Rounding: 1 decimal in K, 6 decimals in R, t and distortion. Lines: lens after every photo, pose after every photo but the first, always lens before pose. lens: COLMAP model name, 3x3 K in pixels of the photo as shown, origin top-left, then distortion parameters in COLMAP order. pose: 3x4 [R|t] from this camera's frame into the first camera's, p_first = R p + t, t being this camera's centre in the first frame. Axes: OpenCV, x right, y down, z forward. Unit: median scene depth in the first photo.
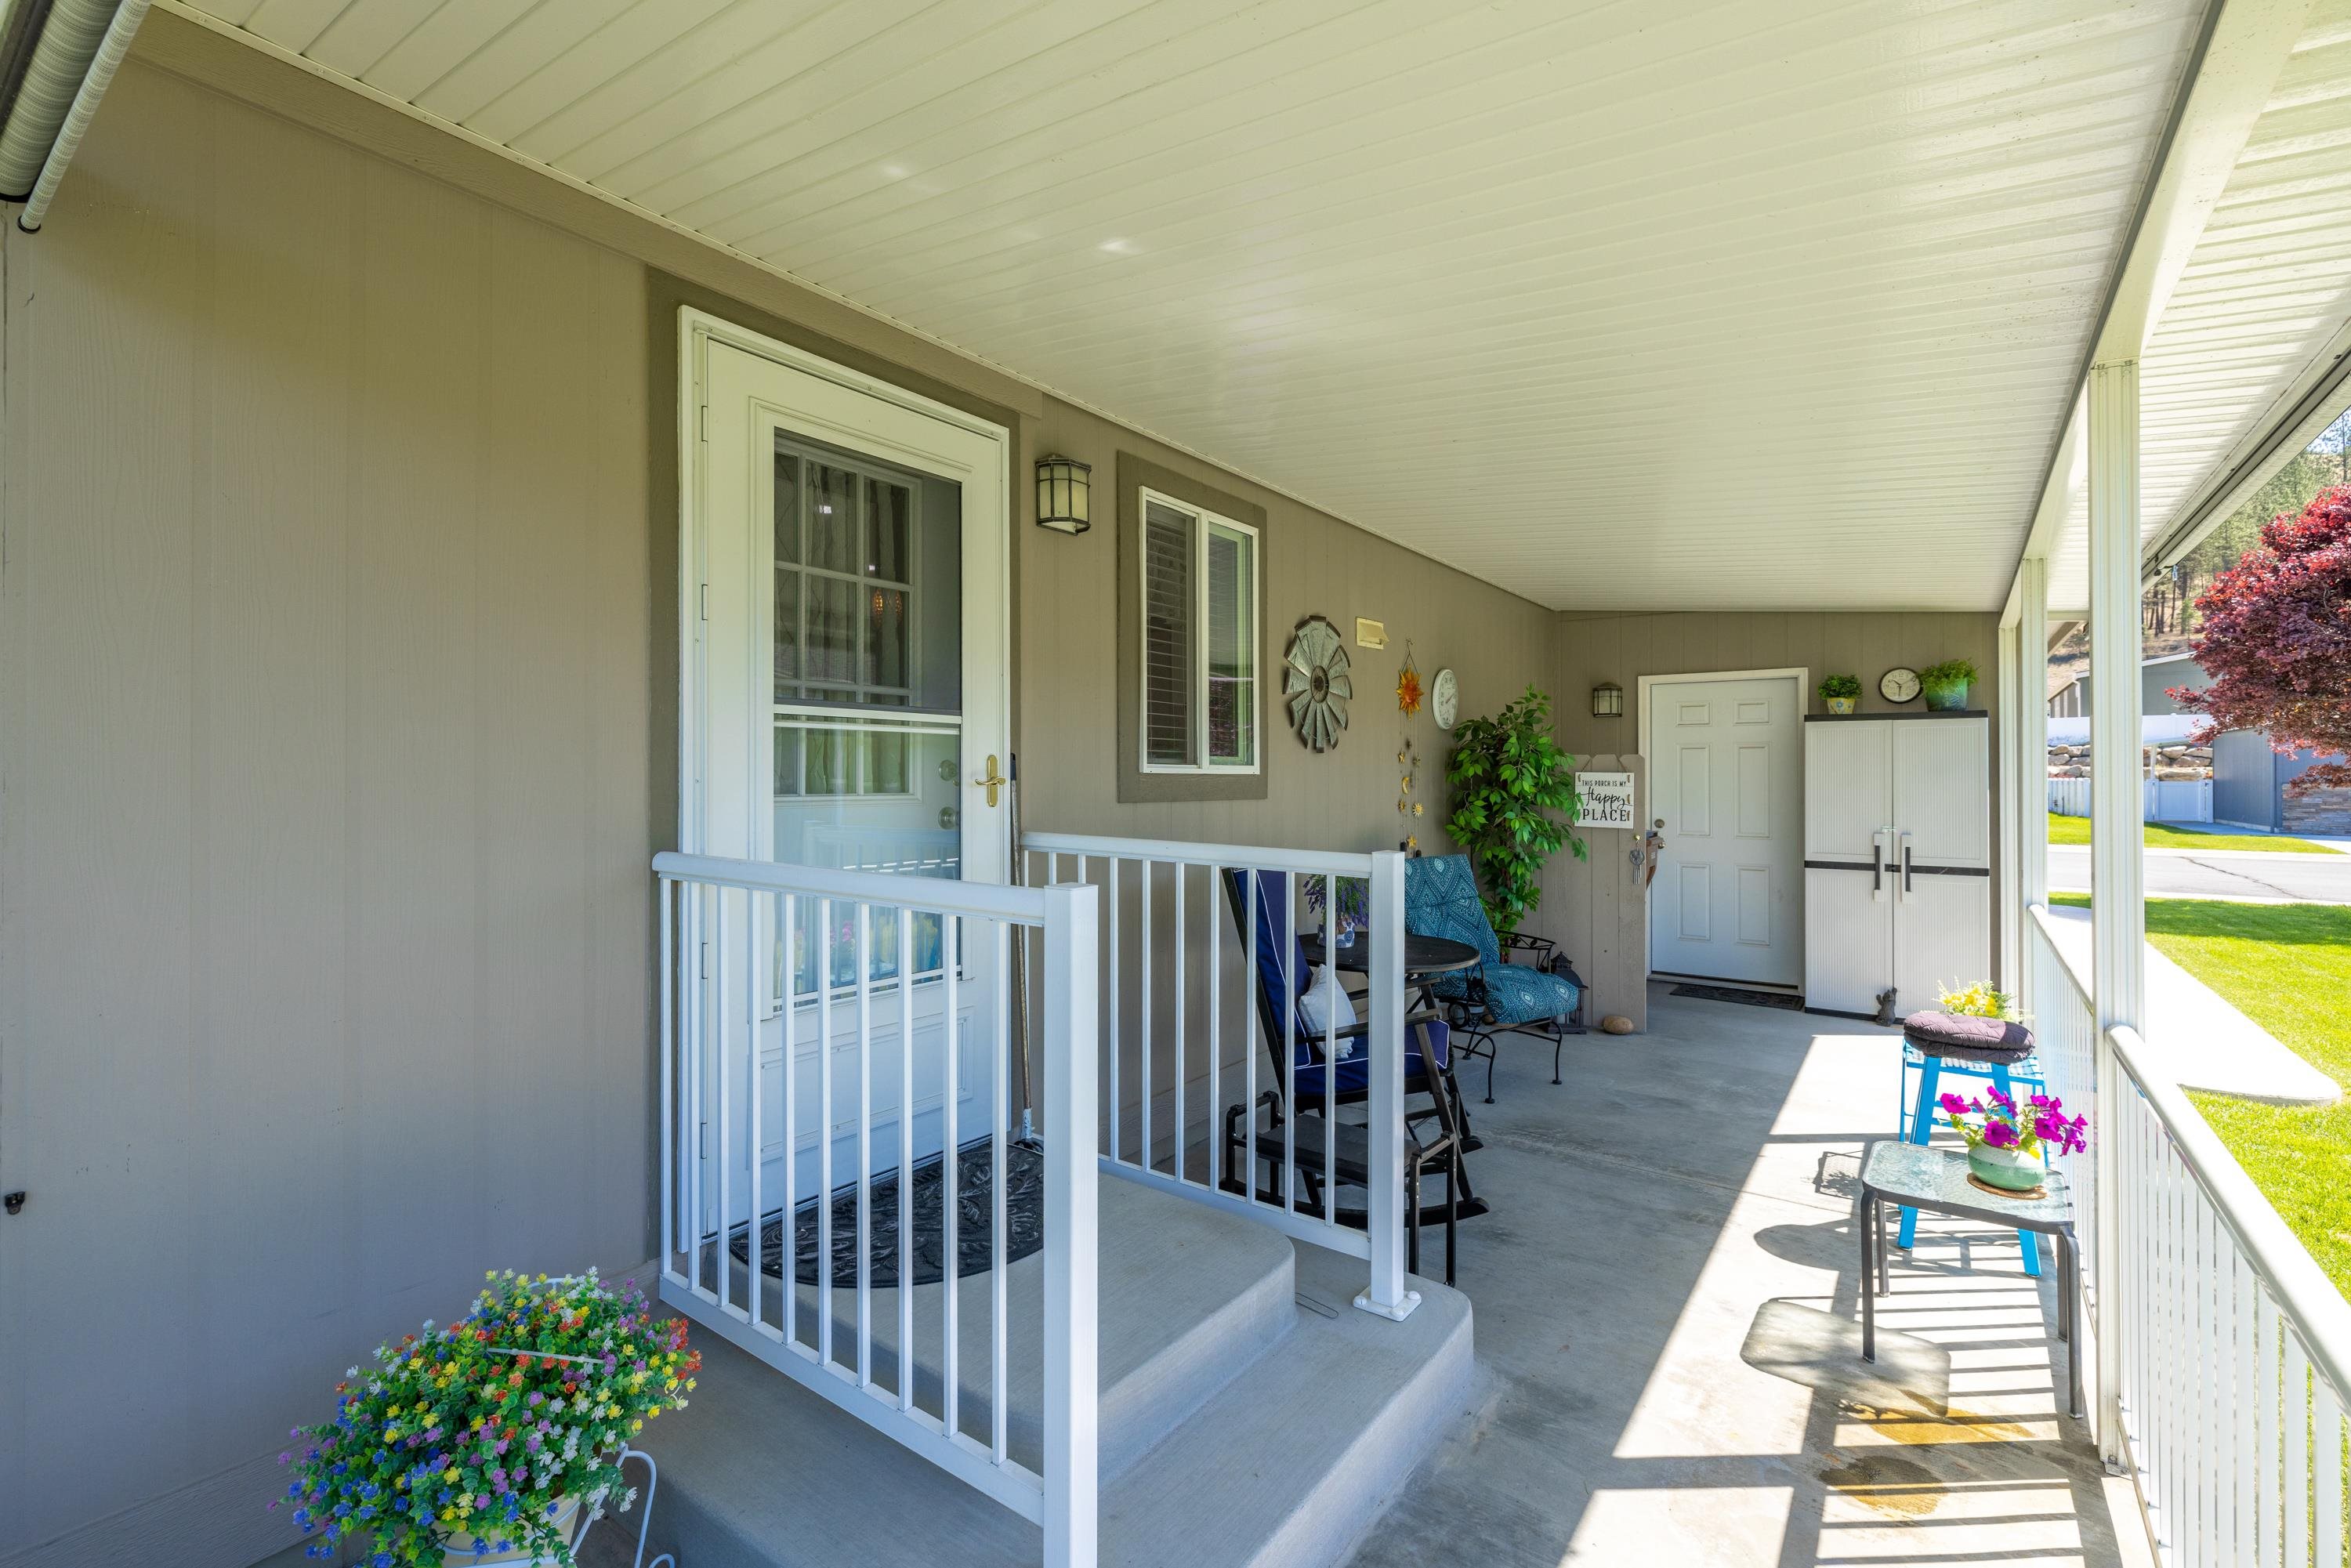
lens RADIAL K [[1048.4, 0, 1171.1], [0, 1048.4, 773.2], [0, 0, 1]] dist [0.000346, 0.000024]
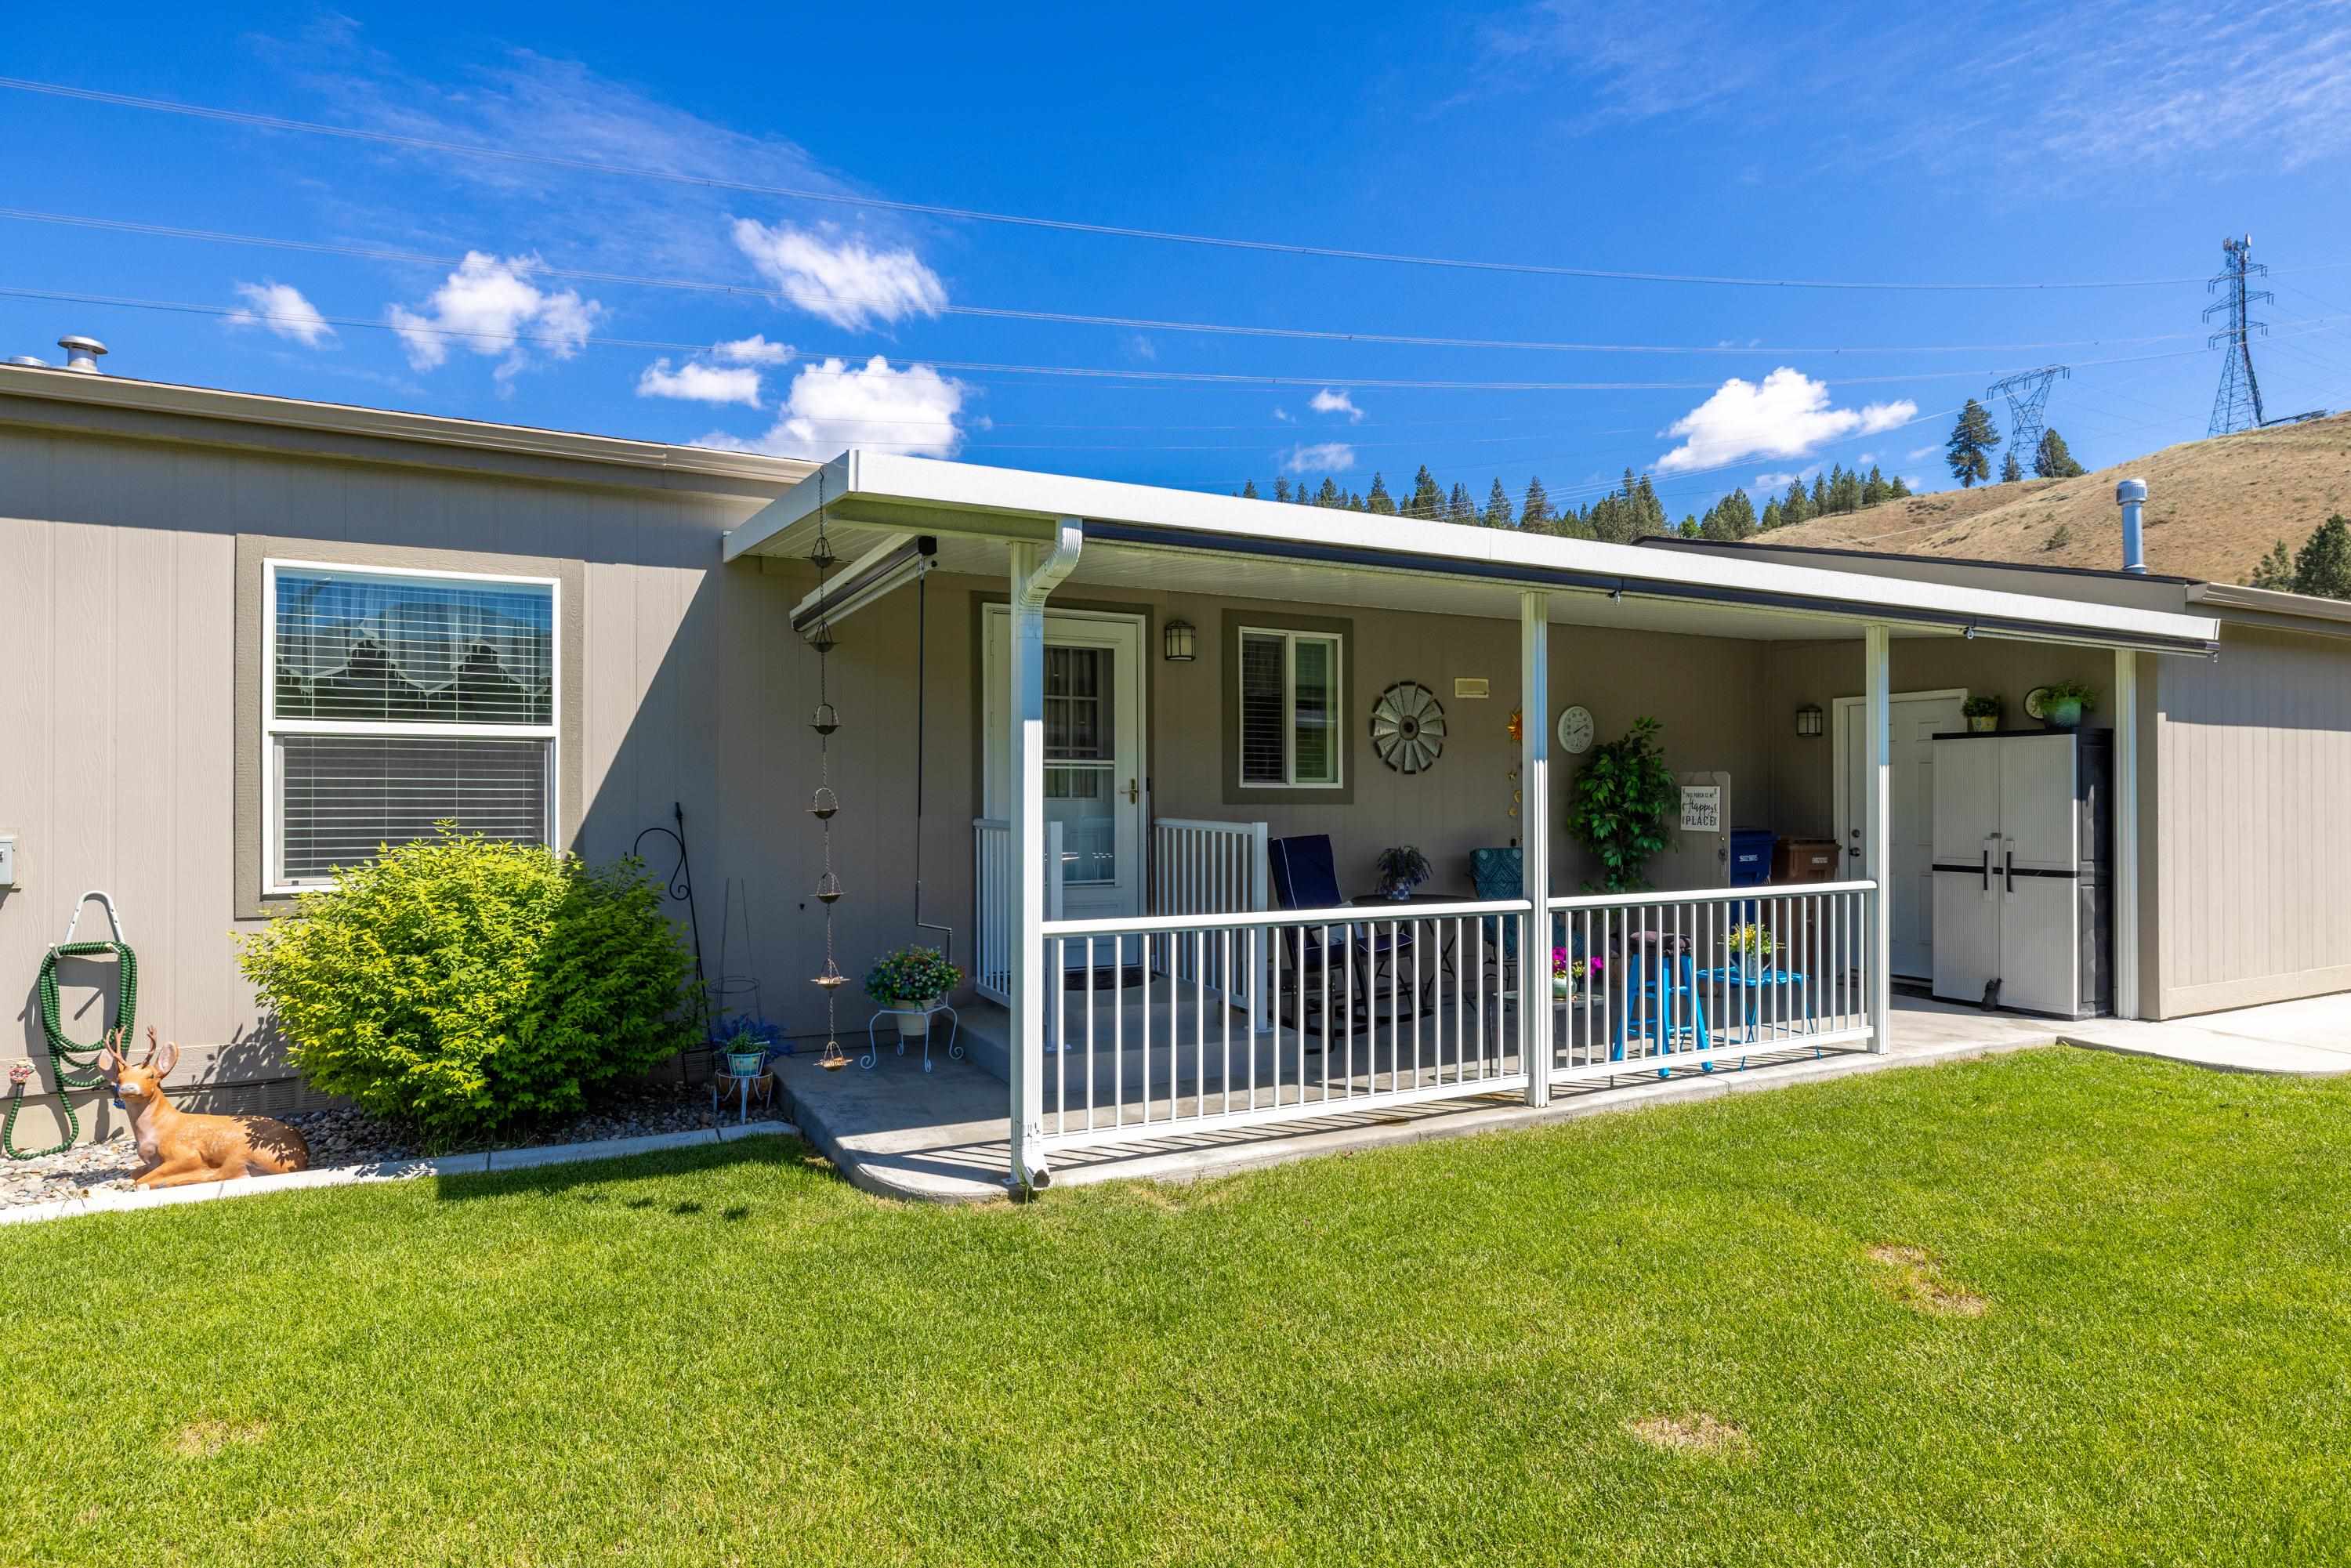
lens RADIAL K [[1254.2, 0, 1174.1], [0, 1254.2, 791.6], [0, 0, 1]] dist [-0.000149, 0.000018]
pose [[0.897167, -0.003510, -0.441678, 0.698514], [0.003280, 0.999994, -0.001283, 0.007716], [0.441680, -0.000298, 0.897173, -0.822974]]
